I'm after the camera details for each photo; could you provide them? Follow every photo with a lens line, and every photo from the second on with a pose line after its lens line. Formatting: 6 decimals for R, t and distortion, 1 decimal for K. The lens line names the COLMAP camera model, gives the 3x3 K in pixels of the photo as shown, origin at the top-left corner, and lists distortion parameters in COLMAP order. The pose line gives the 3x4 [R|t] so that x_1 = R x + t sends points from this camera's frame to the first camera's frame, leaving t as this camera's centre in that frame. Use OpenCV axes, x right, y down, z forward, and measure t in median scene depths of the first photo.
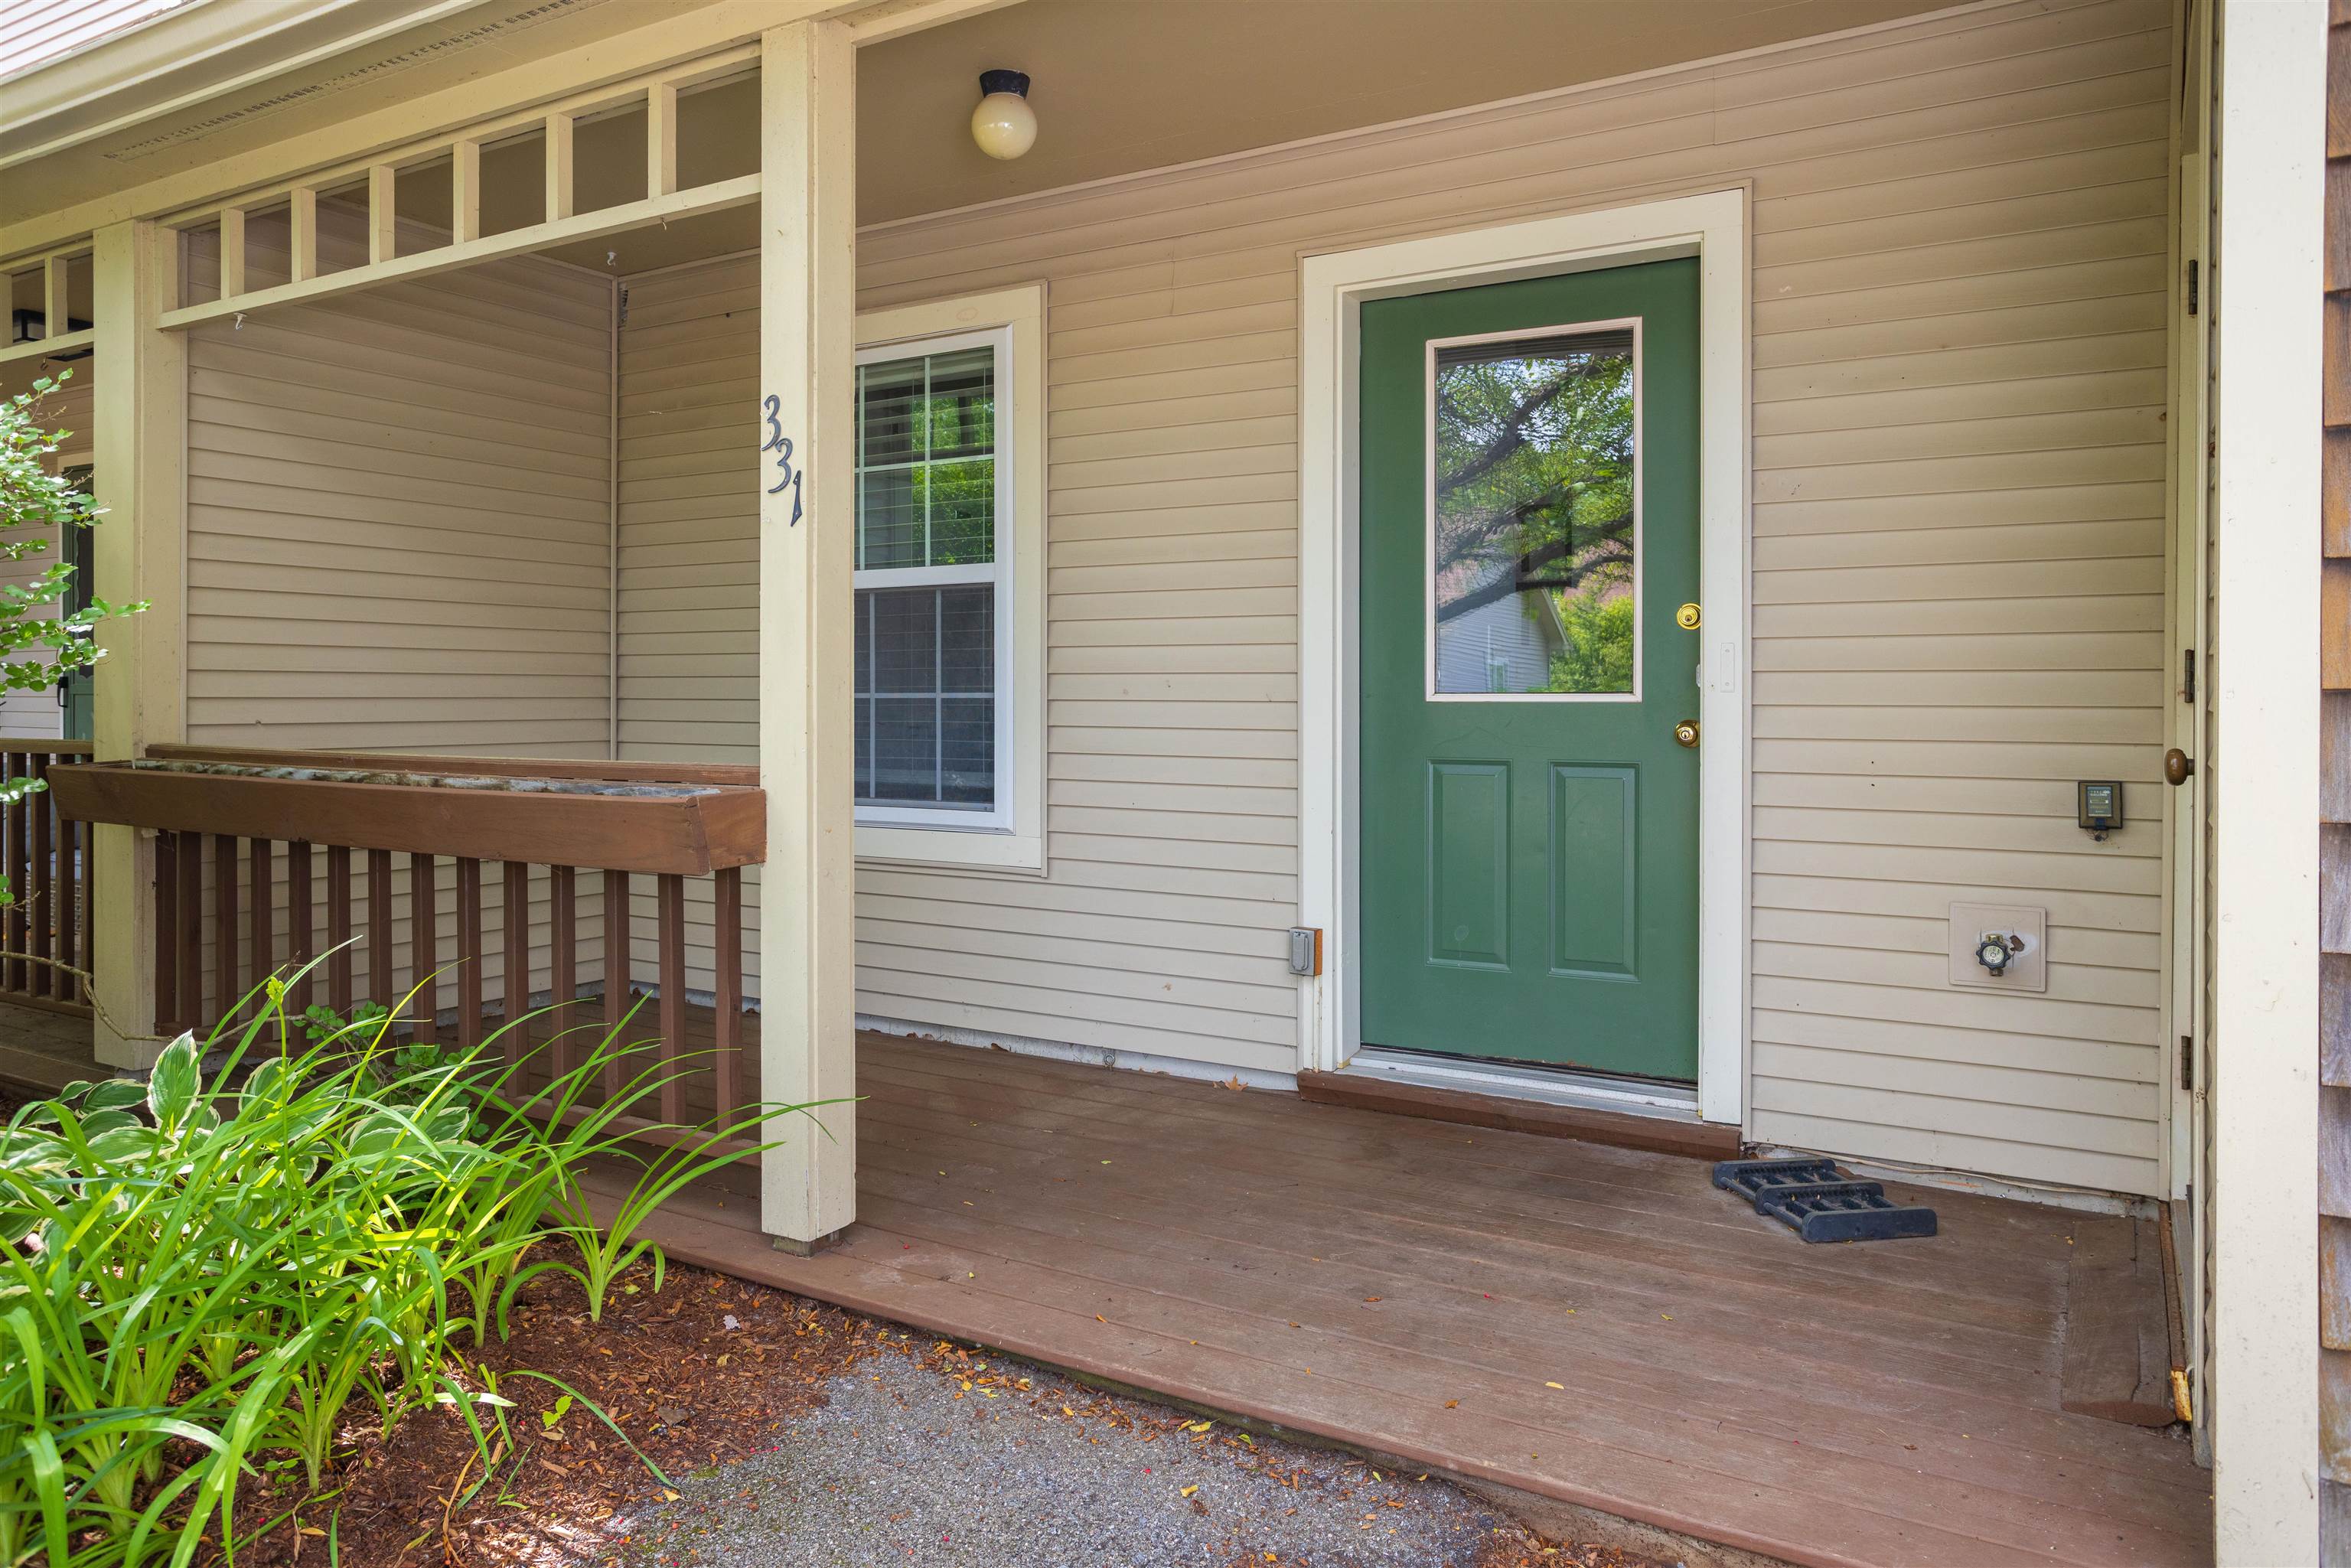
lens RADIAL K [[1483.3, 0, 1178.9], [0, 1483.3, 682.1], [0, 0, 1]] dist [-0.000103, -0.000363]
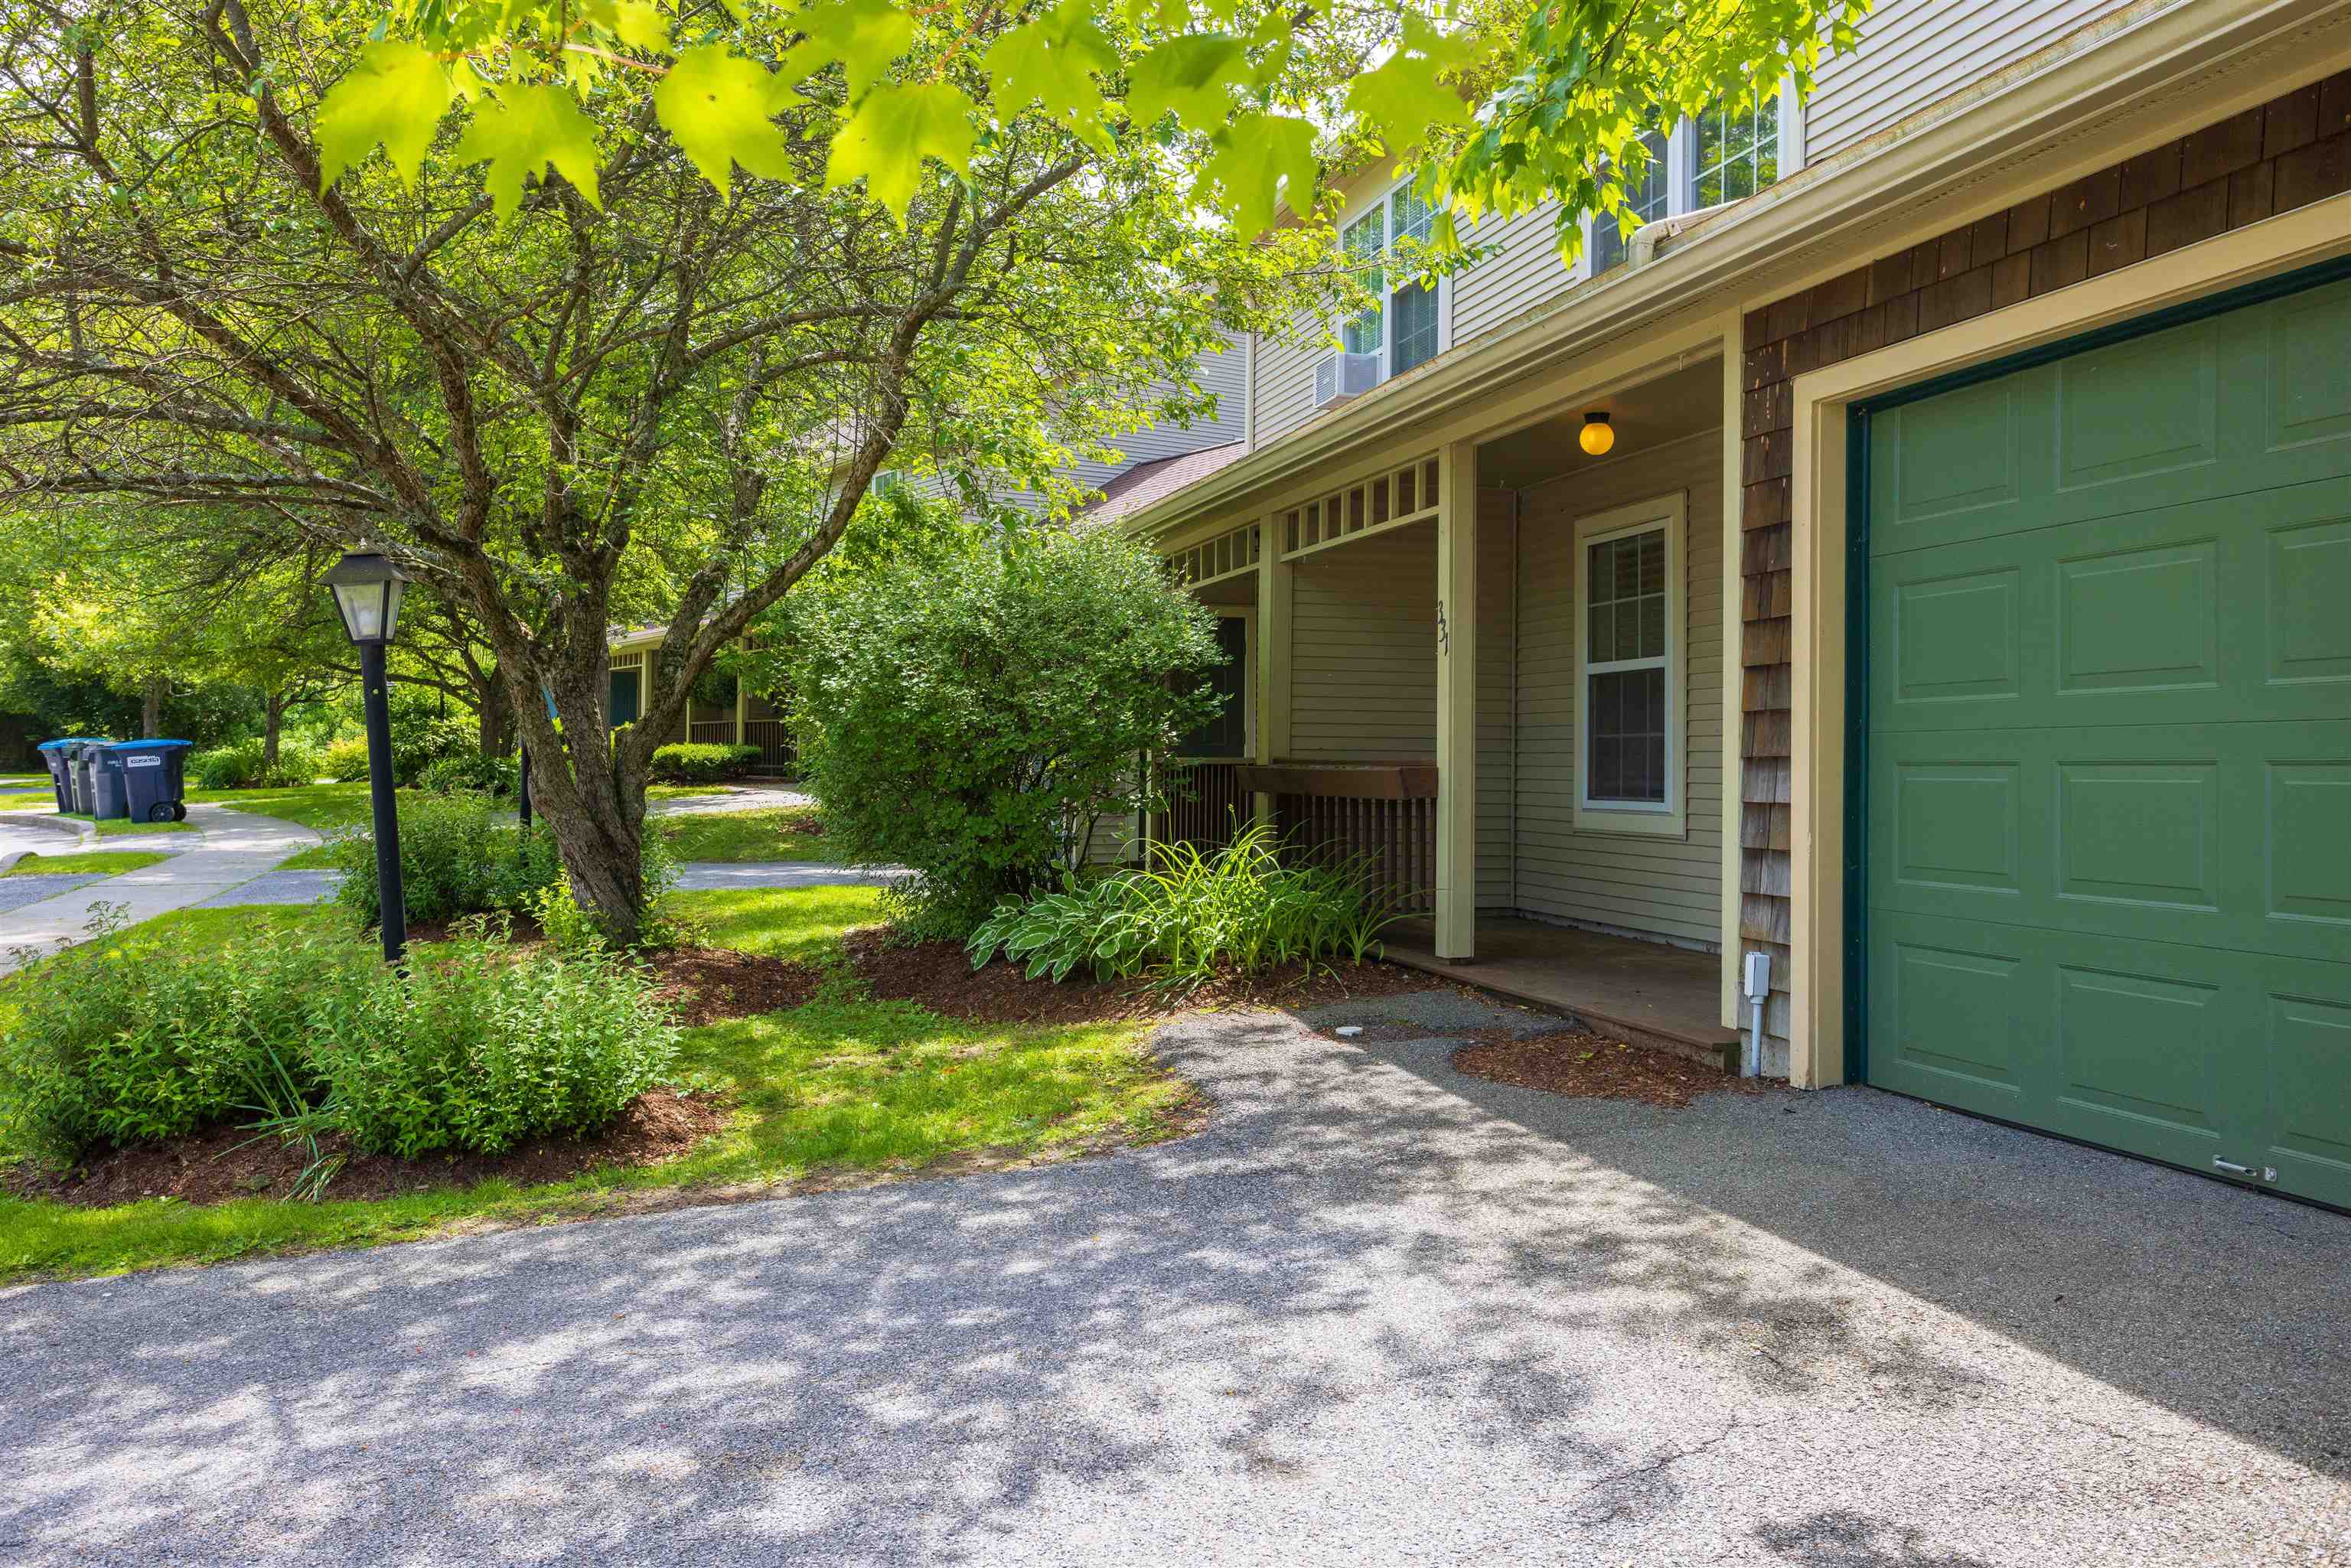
lens RADIAL K [[1845.5, 0, 1175.1], [0, 1845.5, 776.8], [0, 0, 1]] dist [-0.001049, -0.000215]
pose [[0.710455, 0.008633, -0.703690, 1.102725], [-0.002417, 0.999949, 0.009827, 0.043255], [0.703738, -0.005281, 0.710440, -1.020815]]
